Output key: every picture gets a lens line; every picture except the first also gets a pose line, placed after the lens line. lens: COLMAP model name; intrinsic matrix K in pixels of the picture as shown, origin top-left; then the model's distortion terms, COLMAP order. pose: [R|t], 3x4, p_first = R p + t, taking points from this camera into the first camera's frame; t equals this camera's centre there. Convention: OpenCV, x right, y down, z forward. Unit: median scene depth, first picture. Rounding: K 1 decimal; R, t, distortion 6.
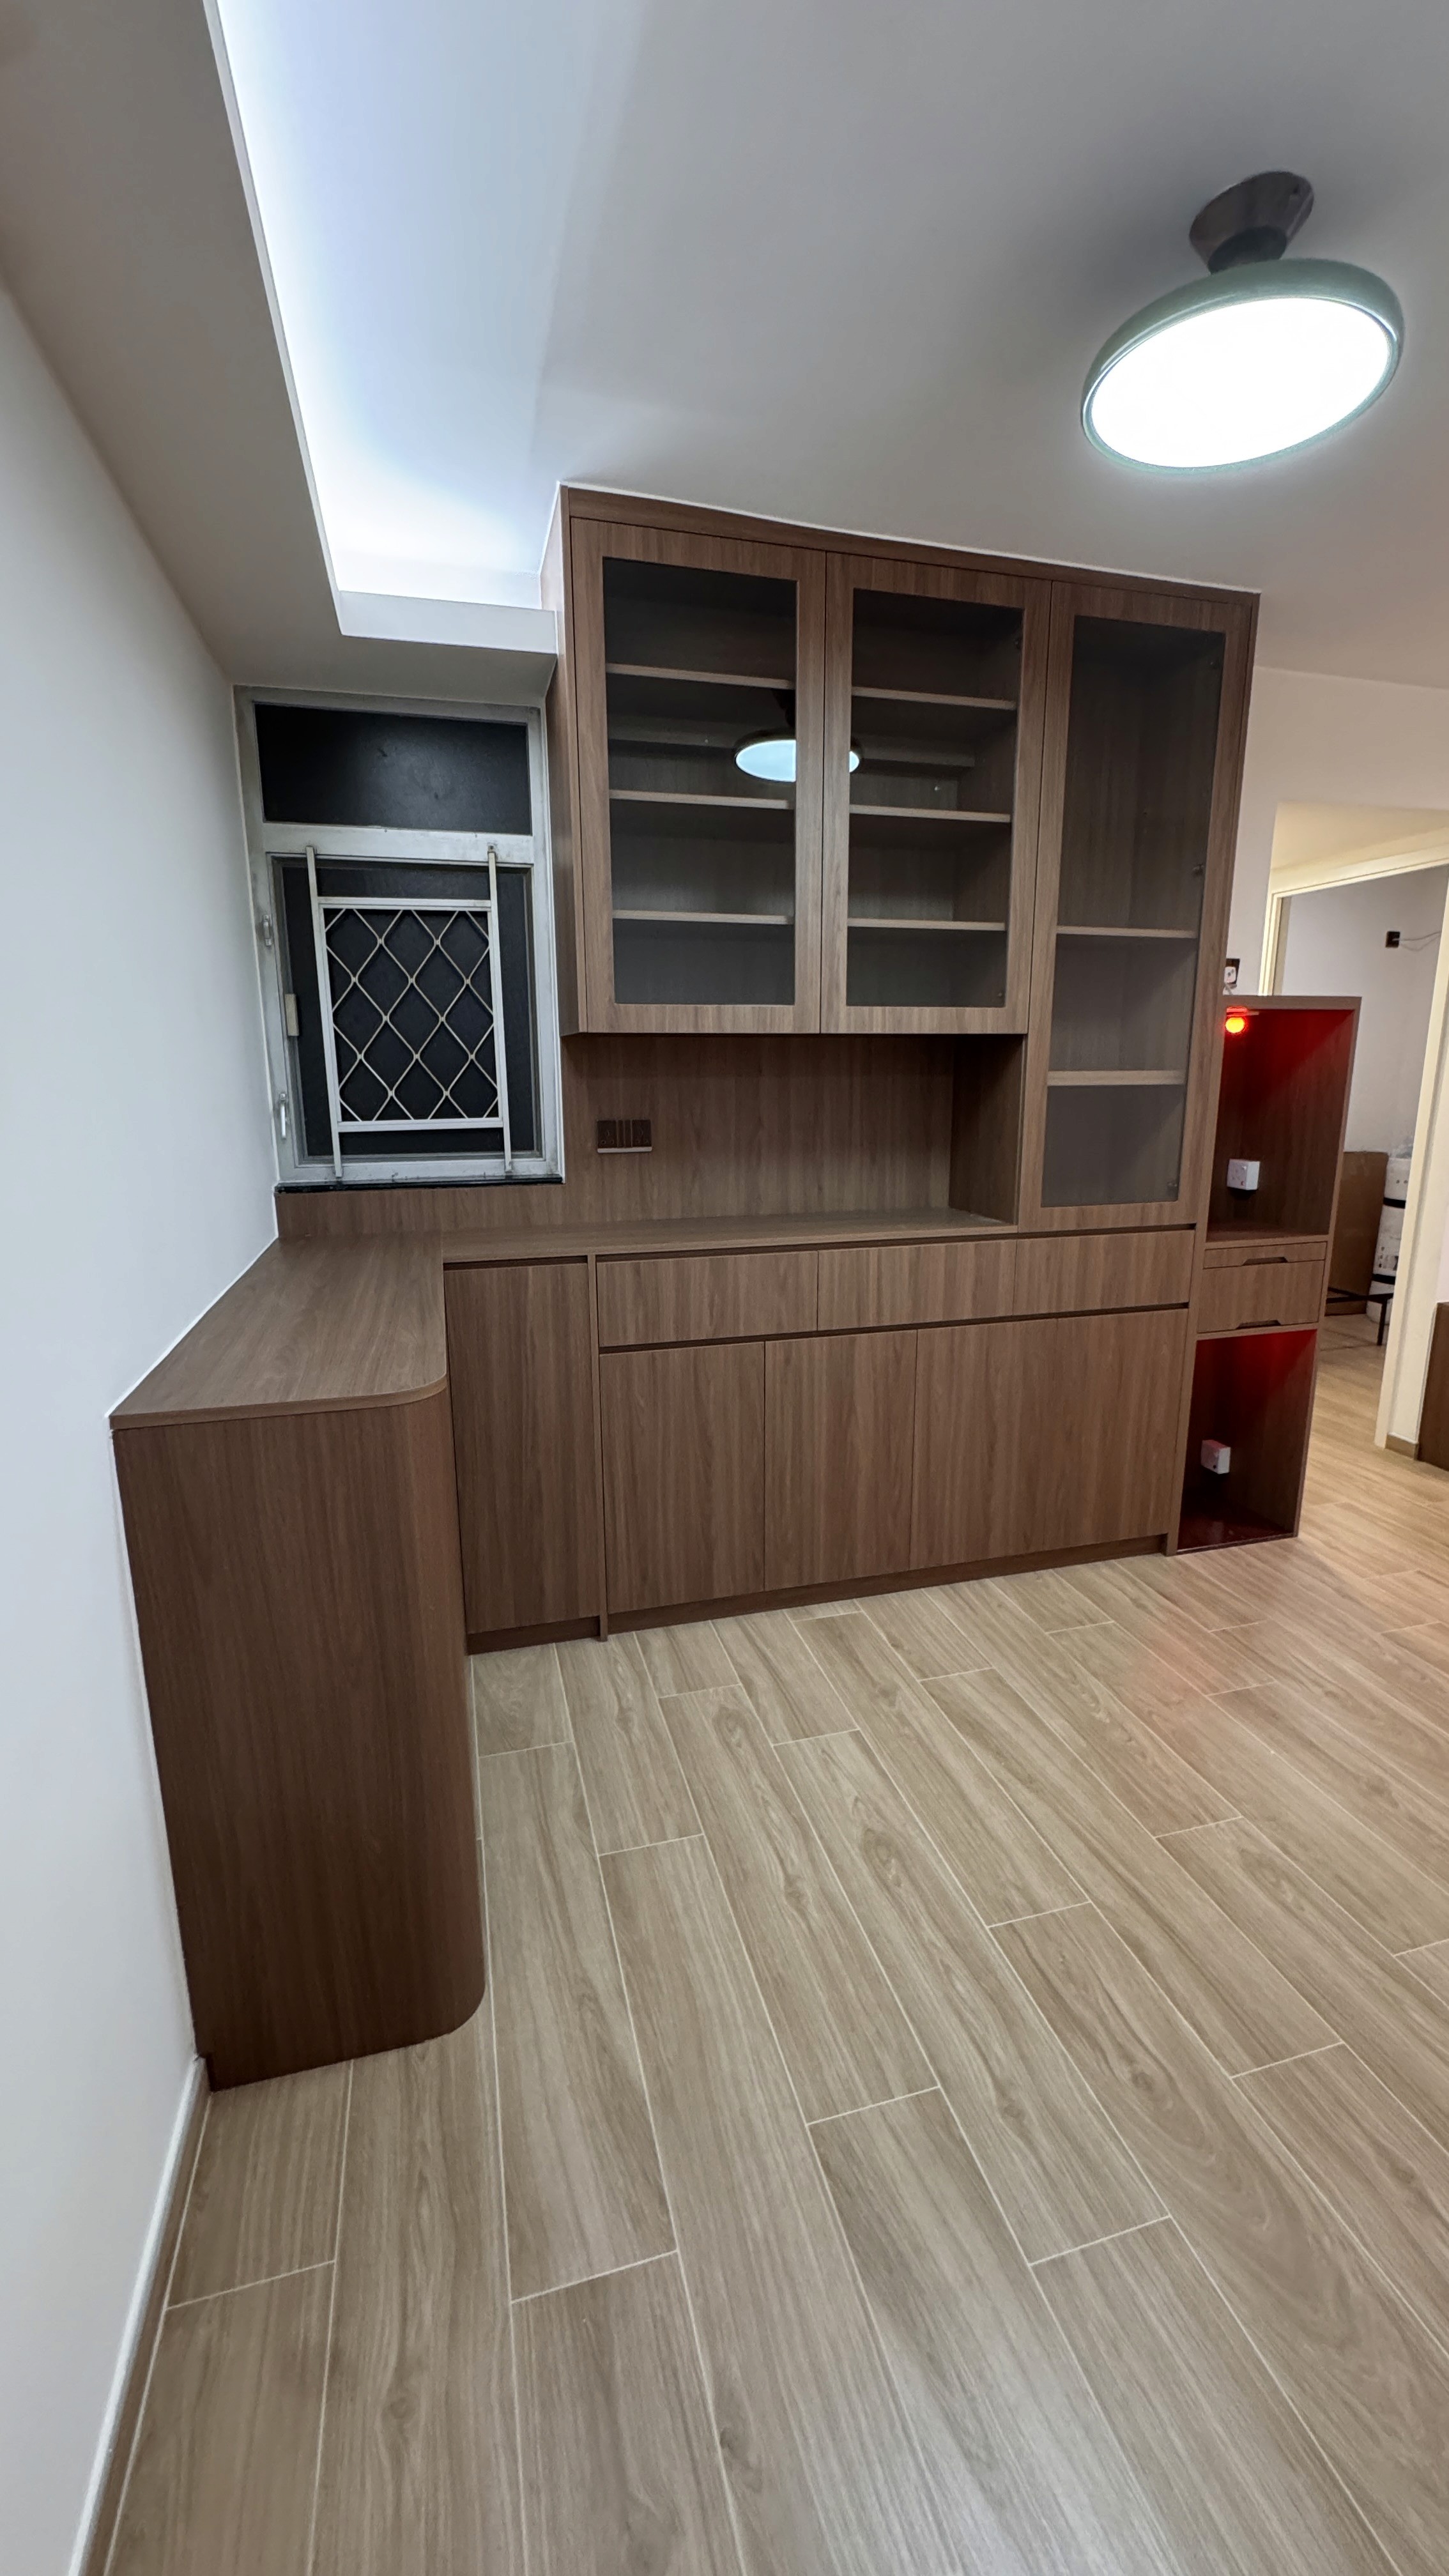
lens RADIAL K [[1028.8, 0, 725.7], [0, 1028.8, 1282.7], [0, 0, 1]] dist [-0.002307, 0.000593]
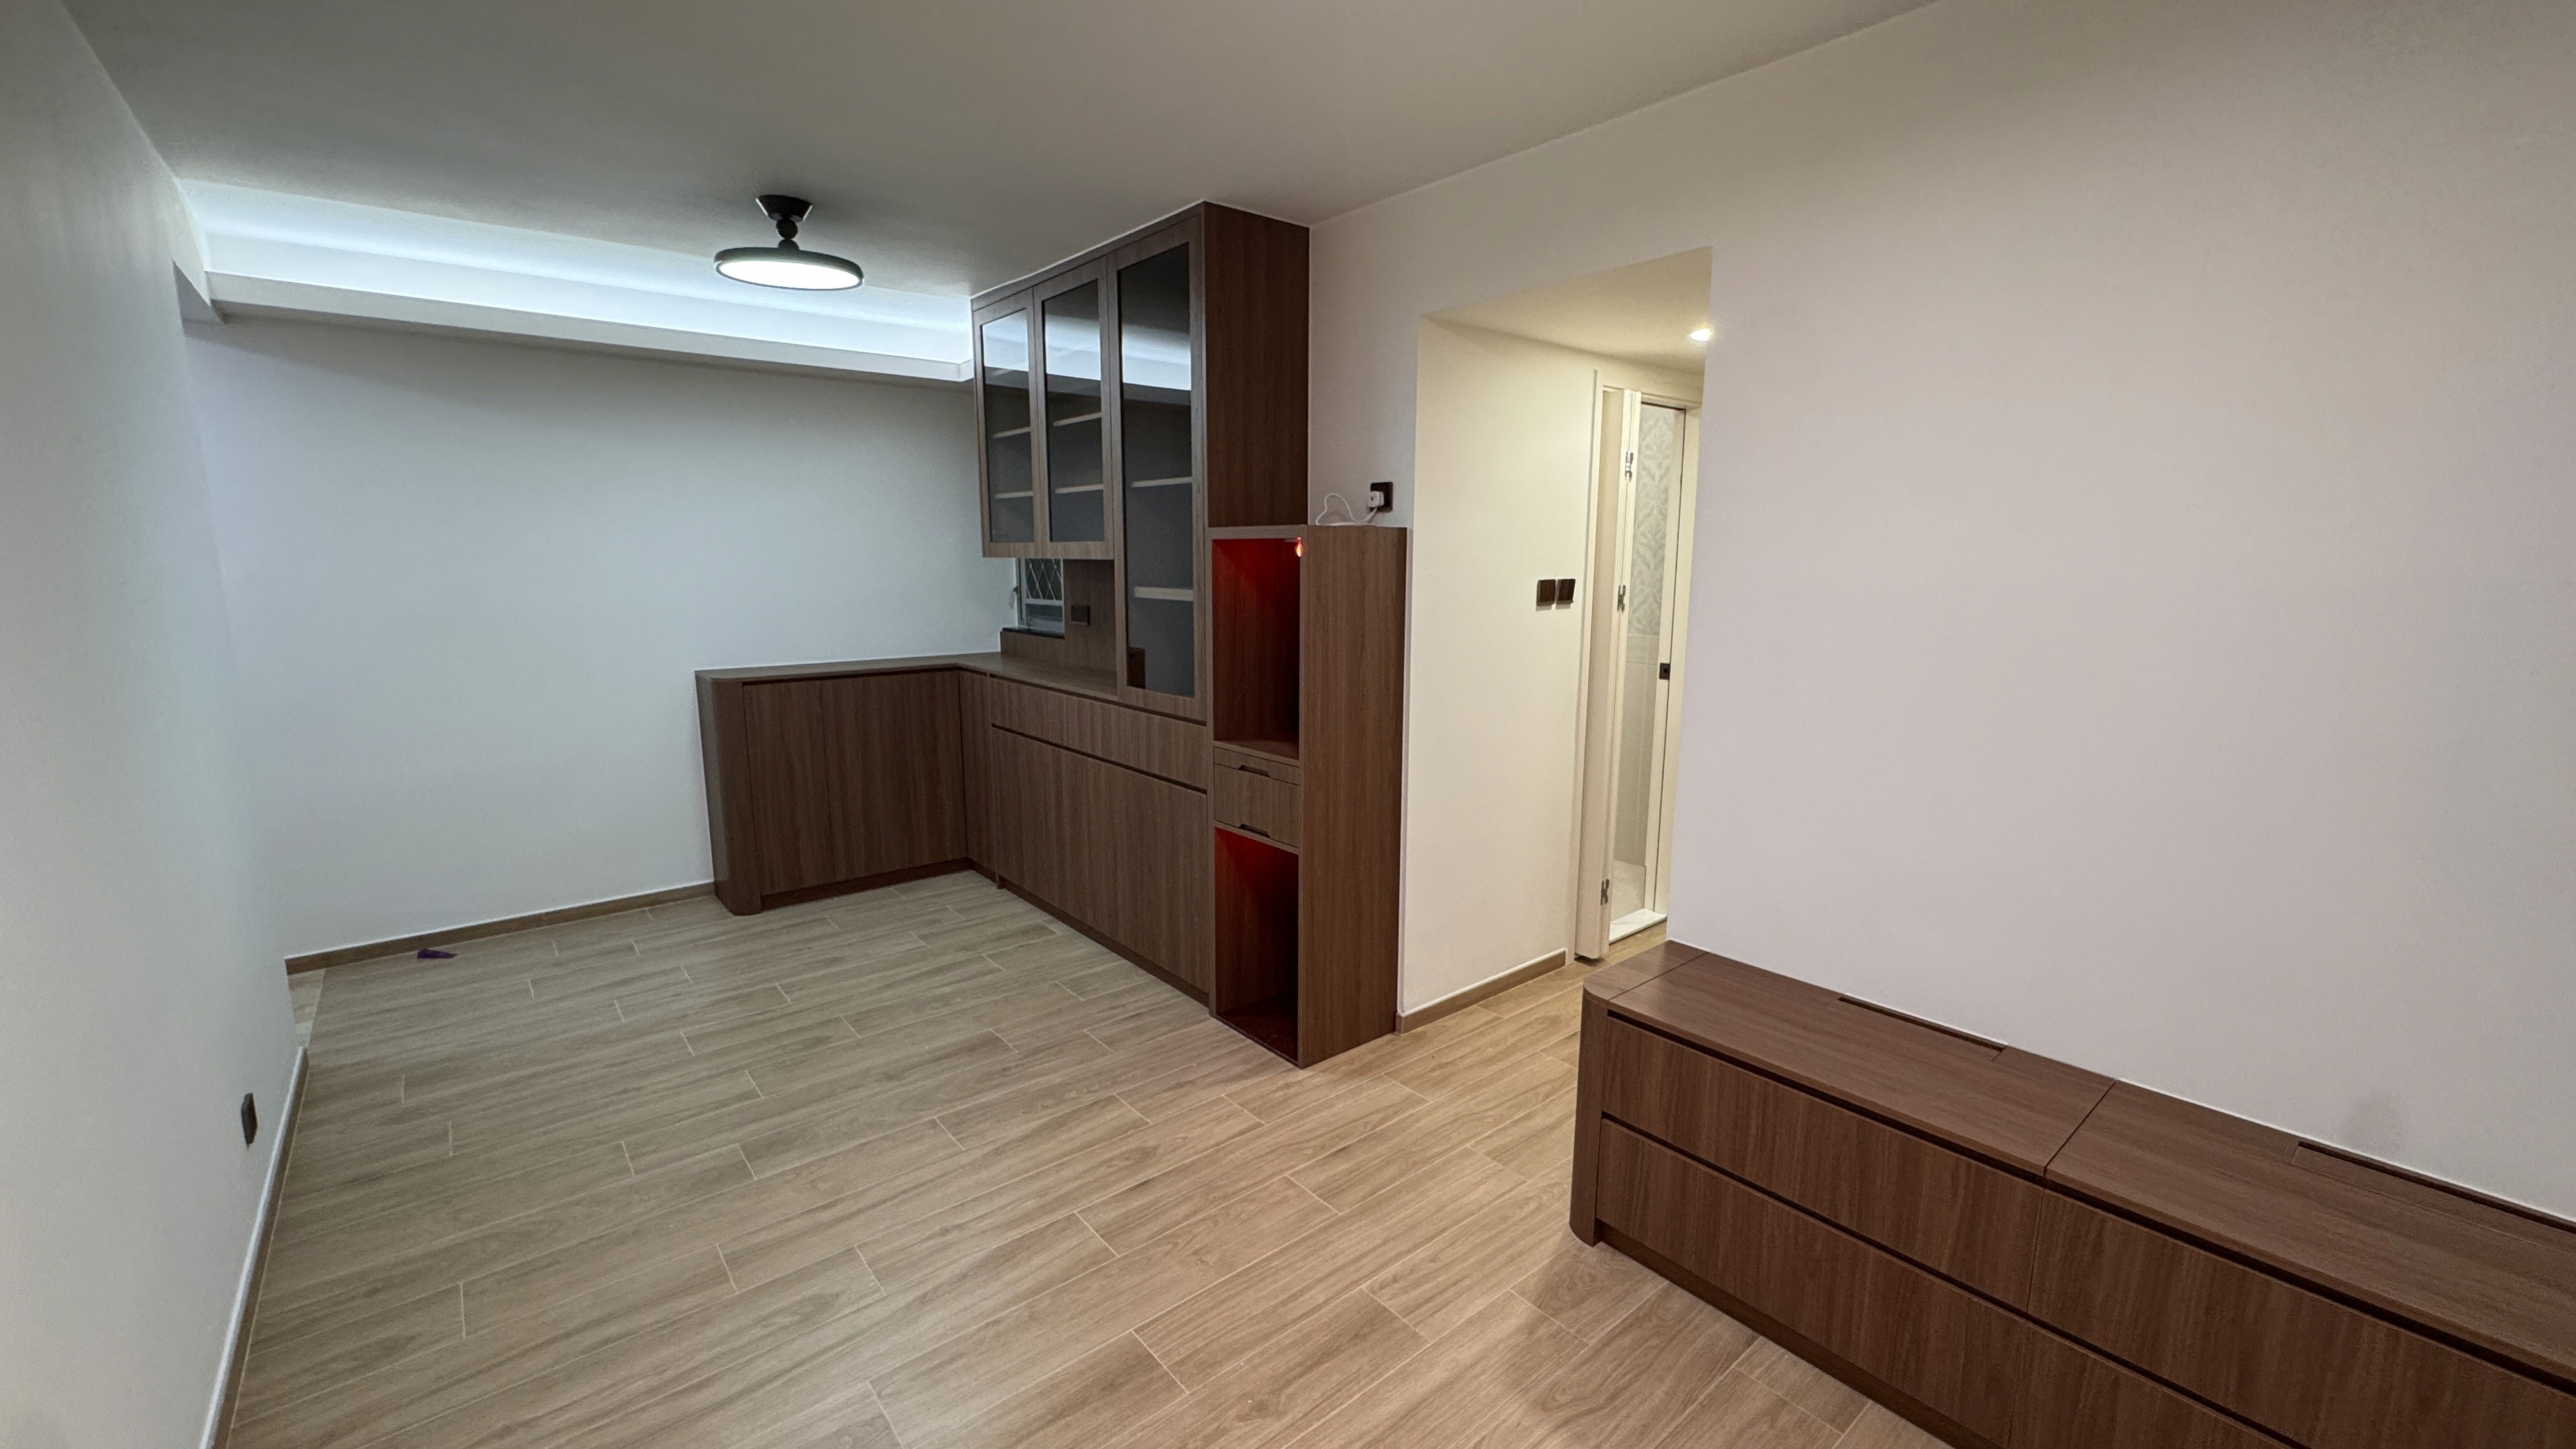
lens RADIAL K [[1024.1, 0, 1274.8], [0, 1024.1, 717.7], [0, 0, 1]] dist [0.000462, 0.000232]
pose [[0.405768, 0.152658, -0.901137, 1.691092], [-0.192867, 0.978052, 0.078843, -0.185581], [0.893395, 0.141808, 0.426305, 0.639952]]
